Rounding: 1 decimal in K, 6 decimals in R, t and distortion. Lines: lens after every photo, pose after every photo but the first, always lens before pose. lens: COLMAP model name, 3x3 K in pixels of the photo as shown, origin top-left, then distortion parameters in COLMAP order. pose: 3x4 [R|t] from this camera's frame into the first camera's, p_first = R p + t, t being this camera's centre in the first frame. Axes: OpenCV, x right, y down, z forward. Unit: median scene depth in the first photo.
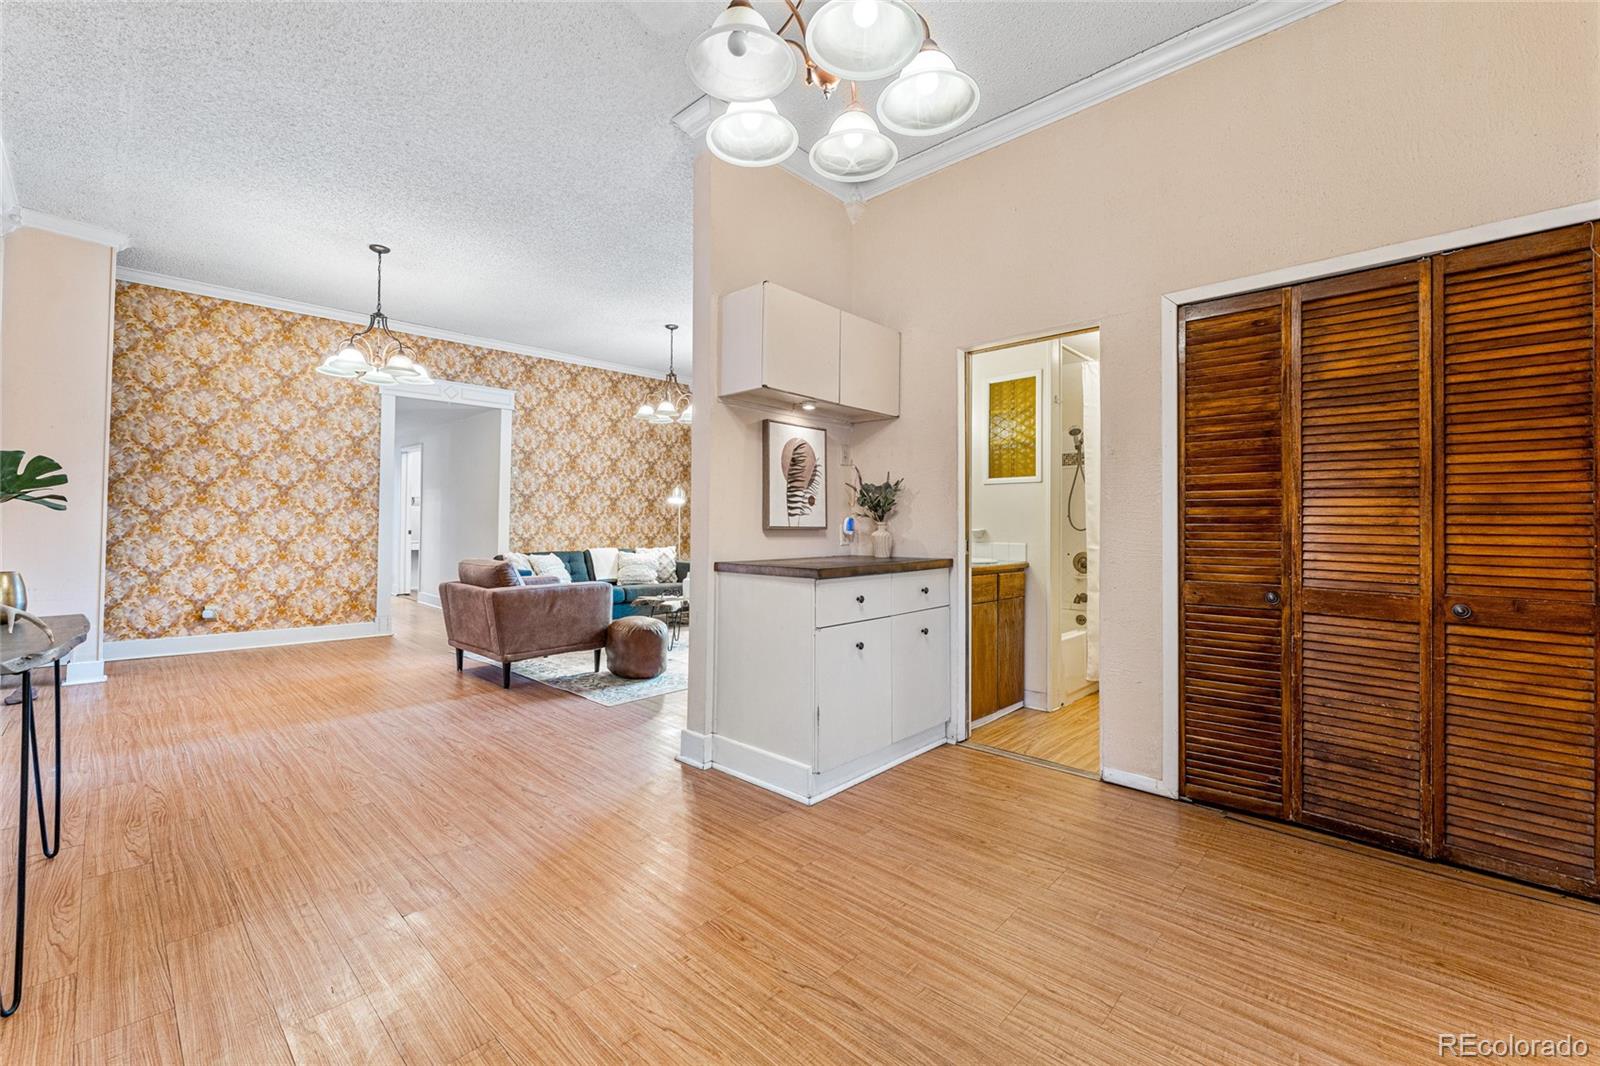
lens RADIAL K [[644.7, 0, 793.7], [0, 644.7, 532.7], [0, 0, 1]] dist [0.000741, 0.000069]
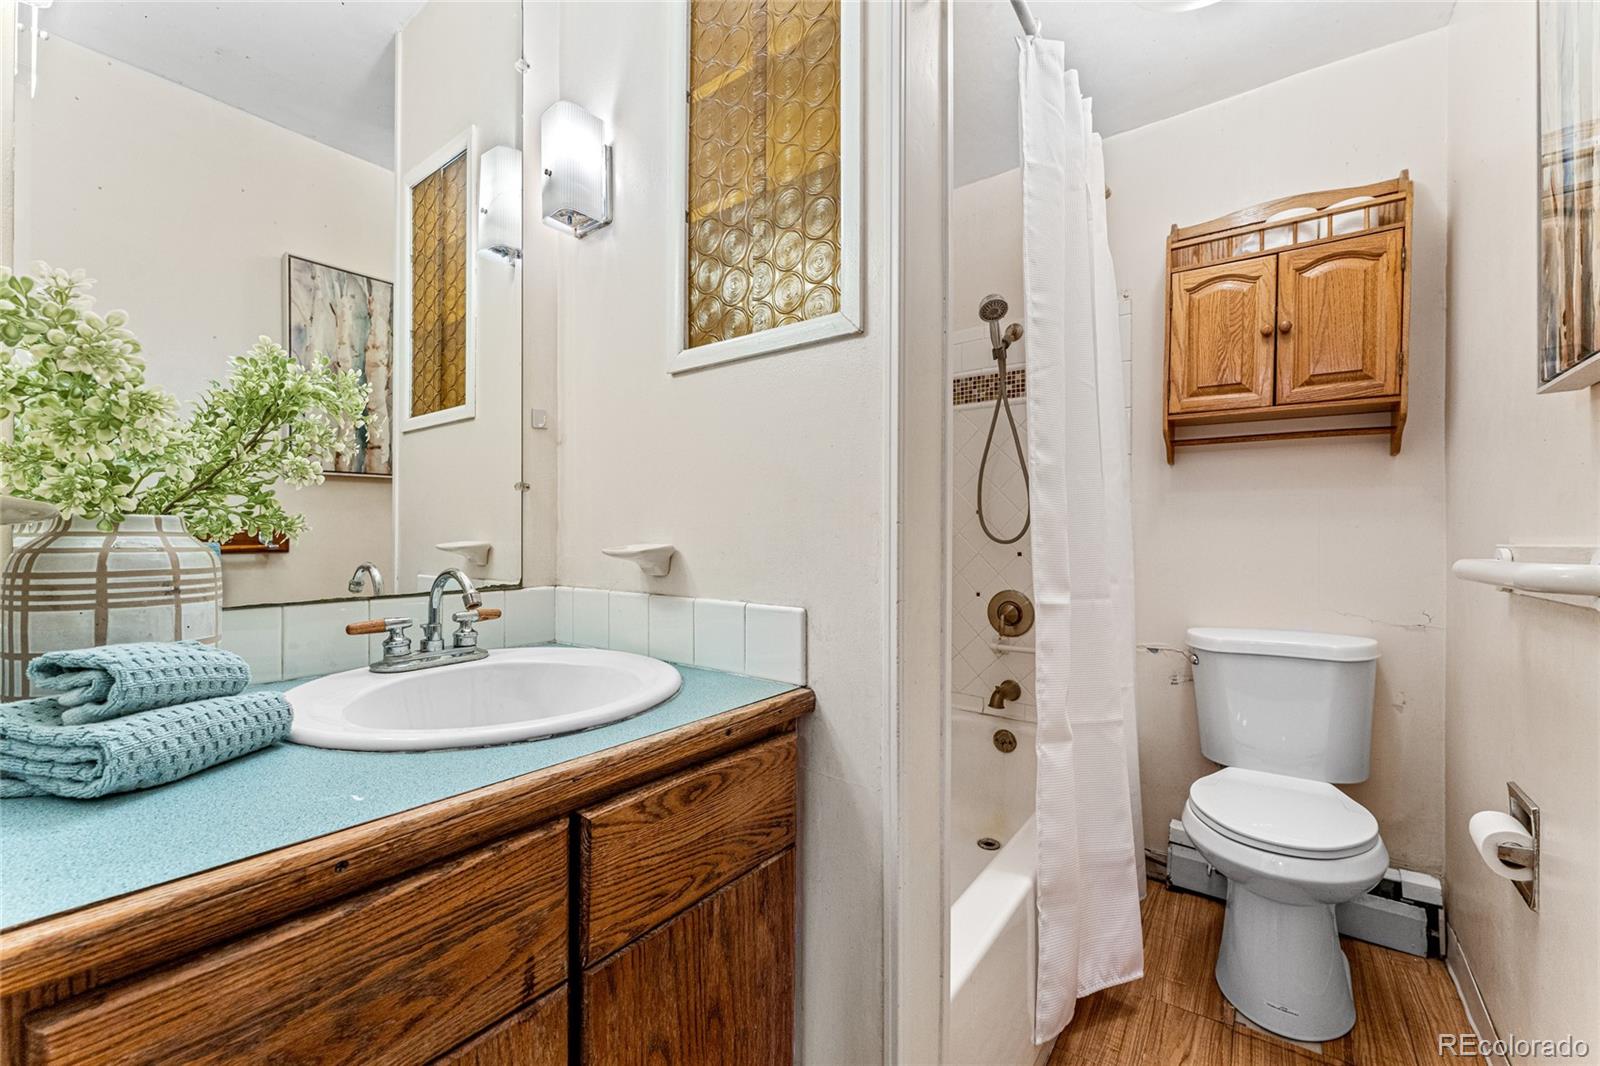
lens RADIAL K [[644.7, 0, 793.7], [0, 644.7, 532.7], [0, 0, 1]] dist [0.000741, 0.000069]
pose [[0.992833, 0.000500, 0.119507, 0.326204], [0.001905, 0.999798, -0.020011, -0.007376], [-0.119493, 0.020095, 0.992632, 0.760861]]
